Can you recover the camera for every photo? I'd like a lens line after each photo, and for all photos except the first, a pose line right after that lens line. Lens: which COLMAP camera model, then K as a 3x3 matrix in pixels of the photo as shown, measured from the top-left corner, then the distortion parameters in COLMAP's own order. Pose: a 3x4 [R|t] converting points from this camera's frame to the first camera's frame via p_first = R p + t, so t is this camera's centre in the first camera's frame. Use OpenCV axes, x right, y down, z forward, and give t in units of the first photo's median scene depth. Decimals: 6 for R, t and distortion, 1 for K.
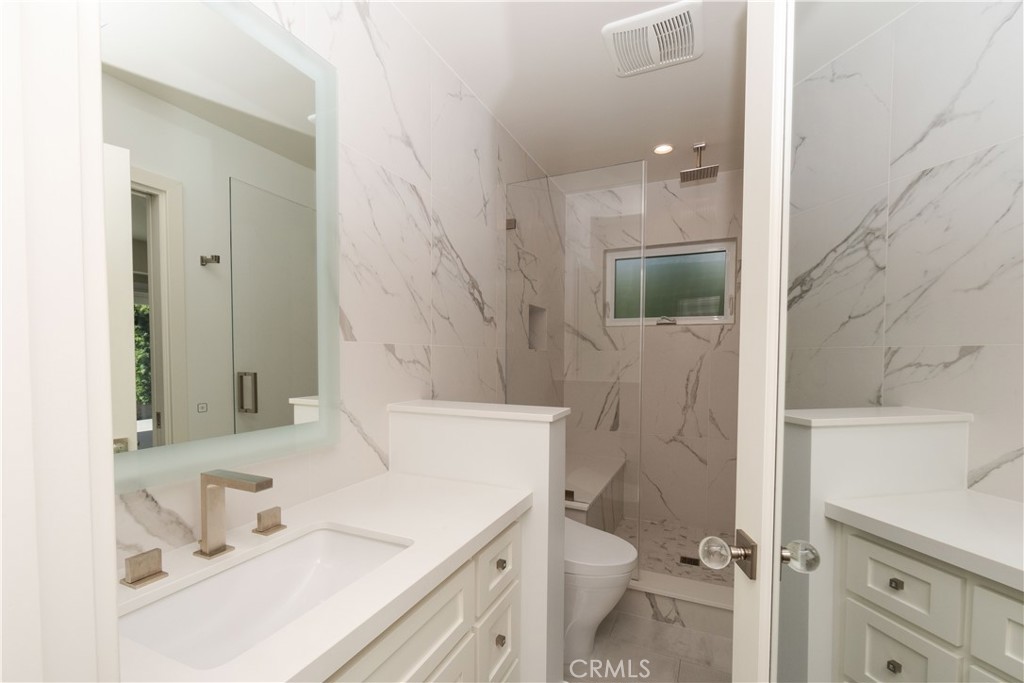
lens RADIAL K [[431.8, 0, 514.1], [0, 431.8, 375.6], [0, 0, 1]] dist [0.000708, -0.000038]
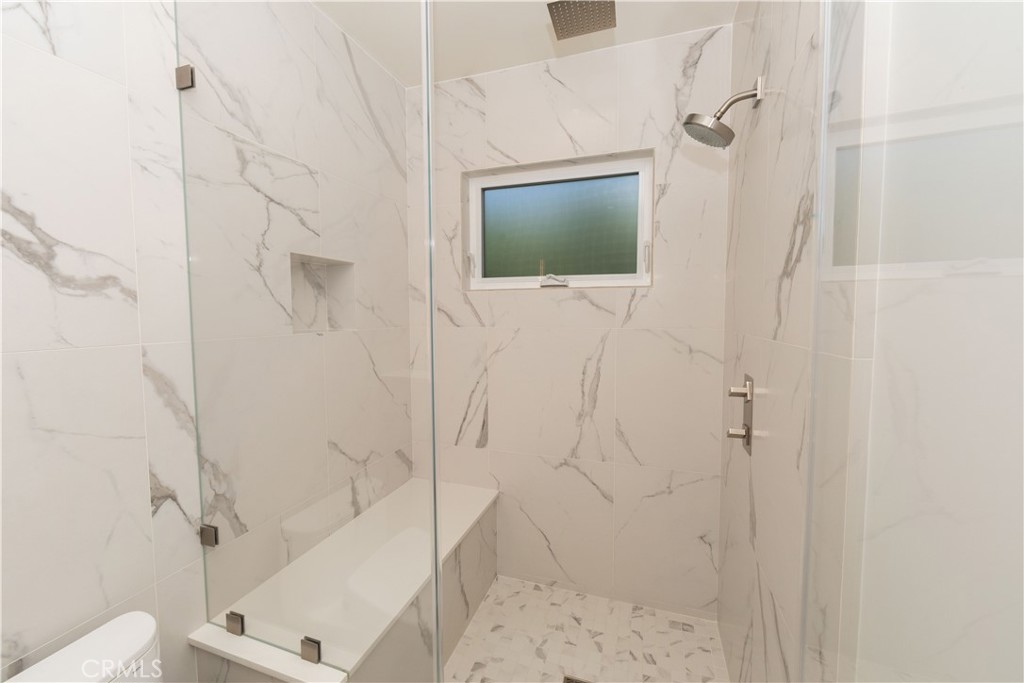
lens RADIAL K [[405.6, 0, 512.0], [0, 405.6, 341.5], [0, 0, 1]] dist [0.001601, -0.000168]
pose [[0.994837, -0.017265, 0.100008, 0.231106], [0.014614, 0.999524, 0.027175, -0.054871], [-0.100430, -0.025573, 0.994615, 0.400314]]
